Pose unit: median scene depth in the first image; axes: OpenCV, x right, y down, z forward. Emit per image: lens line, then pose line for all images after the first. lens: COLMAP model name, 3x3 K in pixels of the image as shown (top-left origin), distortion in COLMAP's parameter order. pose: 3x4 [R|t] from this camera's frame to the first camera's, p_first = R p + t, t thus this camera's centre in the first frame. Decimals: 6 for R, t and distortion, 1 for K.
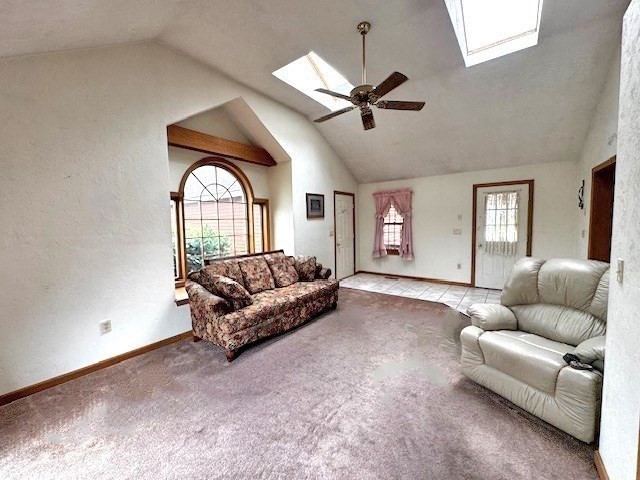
lens RADIAL K [[256.9, 0, 320.0], [0, 256.9, 240.0], [0, 0, 1]] dist [0.000540, 0.000012]
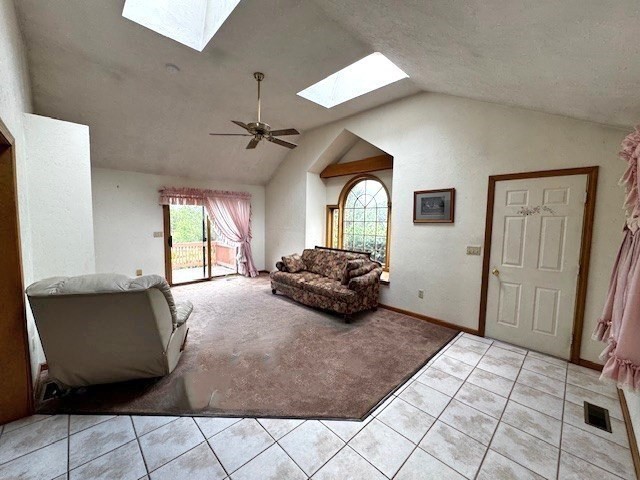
lens RADIAL K [[256.9, 0, 320.0], [0, 256.9, 240.0], [0, 0, 1]] dist [0.000540, 0.000012]
pose [[-0.151889, 0.099160, -0.983411, 0.885204], [-0.081674, 0.990293, 0.112468, -0.111858], [0.985017, 0.097402, -0.142316, 0.943655]]
